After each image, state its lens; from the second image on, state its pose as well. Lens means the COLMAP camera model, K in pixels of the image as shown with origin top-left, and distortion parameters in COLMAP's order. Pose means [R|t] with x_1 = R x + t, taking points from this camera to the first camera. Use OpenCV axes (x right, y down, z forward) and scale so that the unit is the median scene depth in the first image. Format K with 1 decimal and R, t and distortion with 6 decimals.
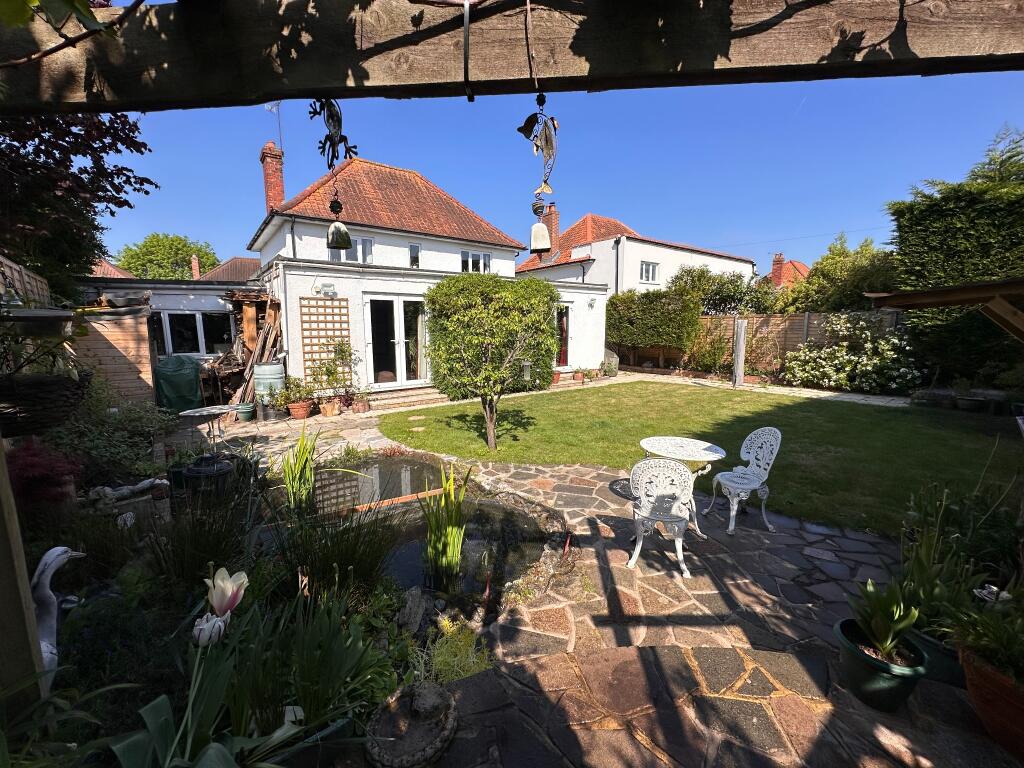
lens RADIAL K [[407.0, 0, 512.0], [0, 407.0, 384.0], [0, 0, 1]] dist [-0.001504, -0.000256]
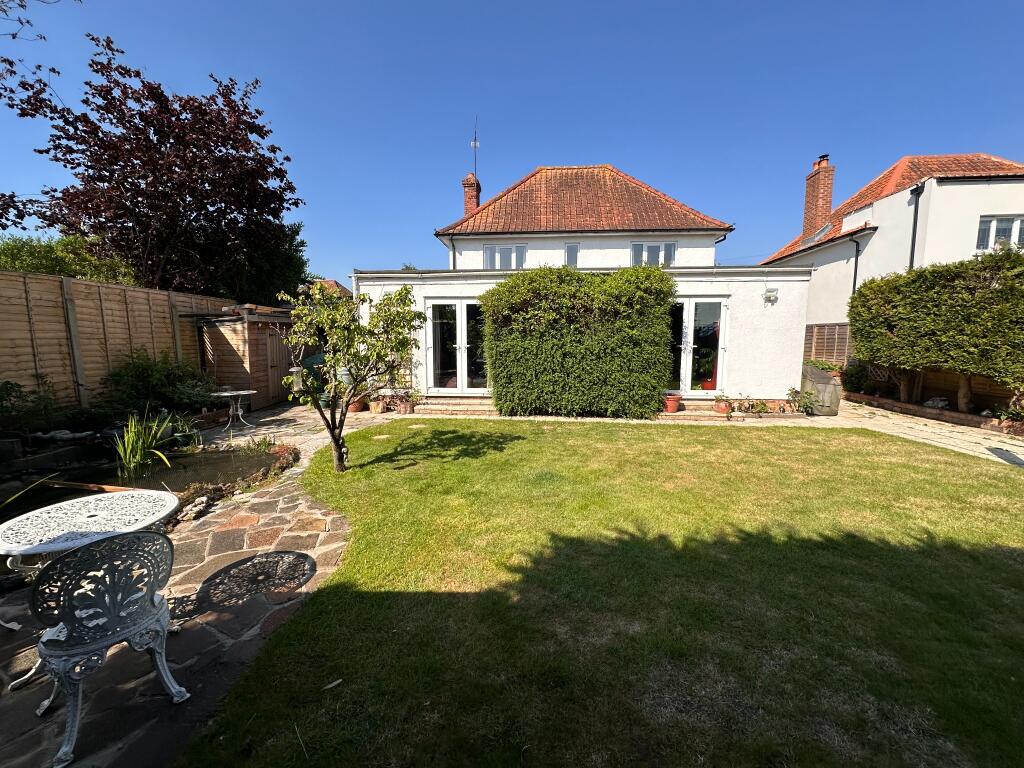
lens RADIAL K [[412.5, 0, 513.9], [0, 412.5, 385.4], [0, 0, 1]] dist [-0.001838, -0.000604]
pose [[0.742883, 0.081011, -0.664502, 0.481133], [-0.098194, 0.995100, 0.011539, -0.038088], [0.662181, 0.056678, 0.747198, 0.367673]]
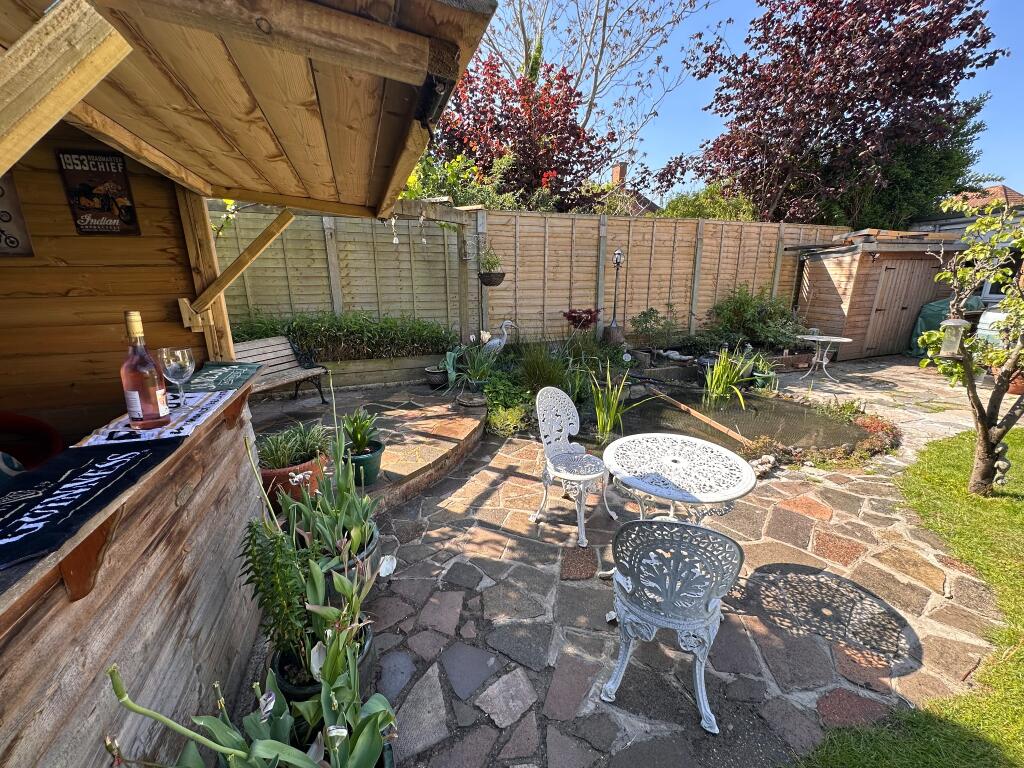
lens RADIAL K [[412.5, 0, 513.9], [0, 412.5, 385.4], [0, 0, 1]] dist [-0.001838, -0.000604]
pose [[-0.372813, 0.244584, -0.895092, 0.379388], [-0.122951, 0.943109, 0.308914, -0.035842], [0.919725, 0.225219, -0.321531, 0.369609]]
